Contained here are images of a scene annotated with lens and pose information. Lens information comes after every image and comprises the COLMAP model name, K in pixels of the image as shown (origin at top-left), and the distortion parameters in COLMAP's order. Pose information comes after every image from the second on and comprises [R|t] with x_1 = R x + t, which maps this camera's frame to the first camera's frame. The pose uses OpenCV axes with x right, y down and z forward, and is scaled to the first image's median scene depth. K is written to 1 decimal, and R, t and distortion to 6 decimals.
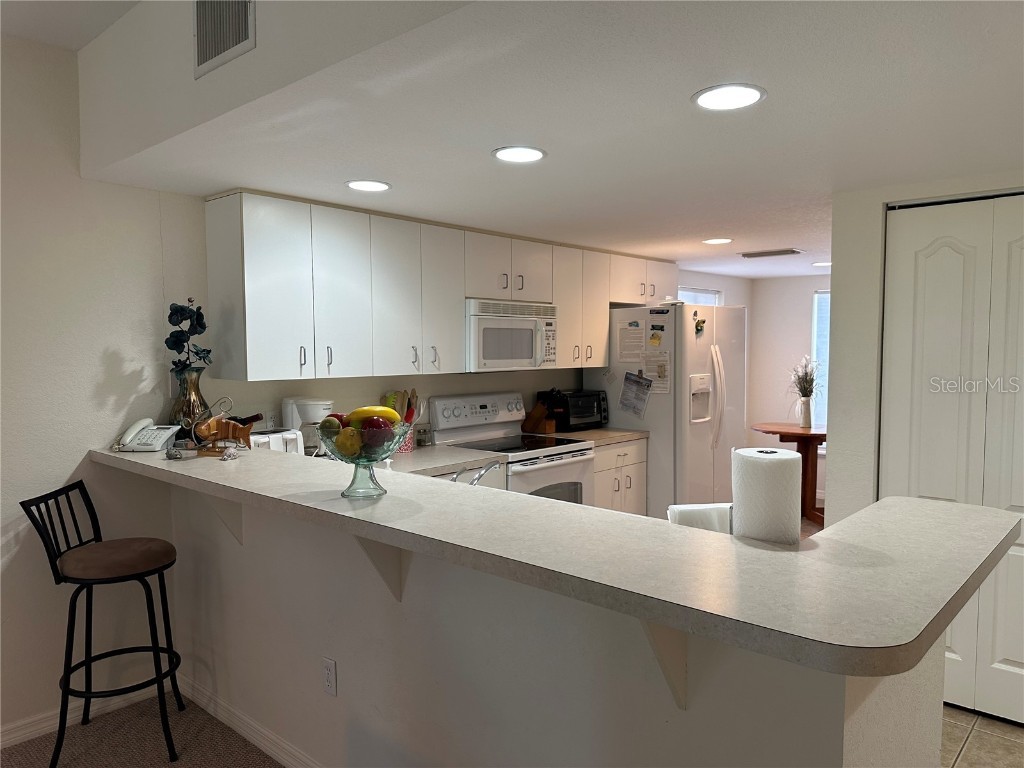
lens RADIAL K [[721.0, 0, 511.6], [0, 721.0, 384.7], [0, 0, 1]] dist [0.001766, 0.000349]
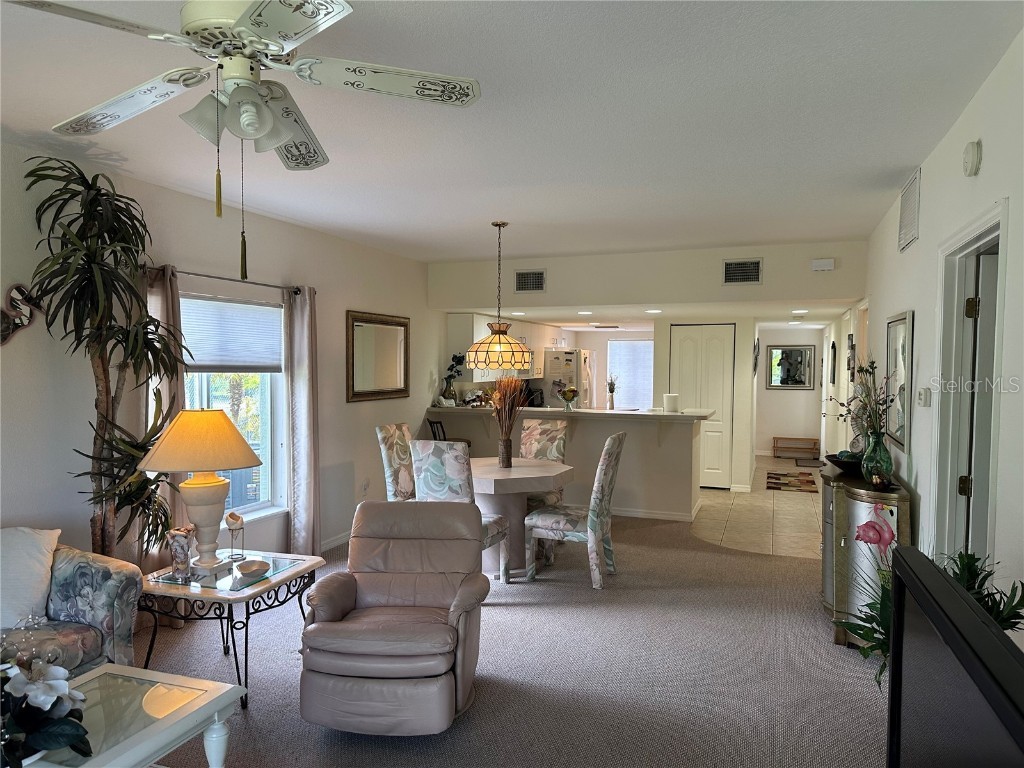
lens RADIAL K [[721.0, 0, 512.9], [0, 721.0, 386.9], [0, 0, 1]] dist [0.001766, 0.000349]
pose [[0.926353, -0.005814, 0.376612, -0.796937], [0.012580, 0.999801, -0.015509, 0.035667], [-0.376447, 0.019104, 0.926241, -0.998686]]
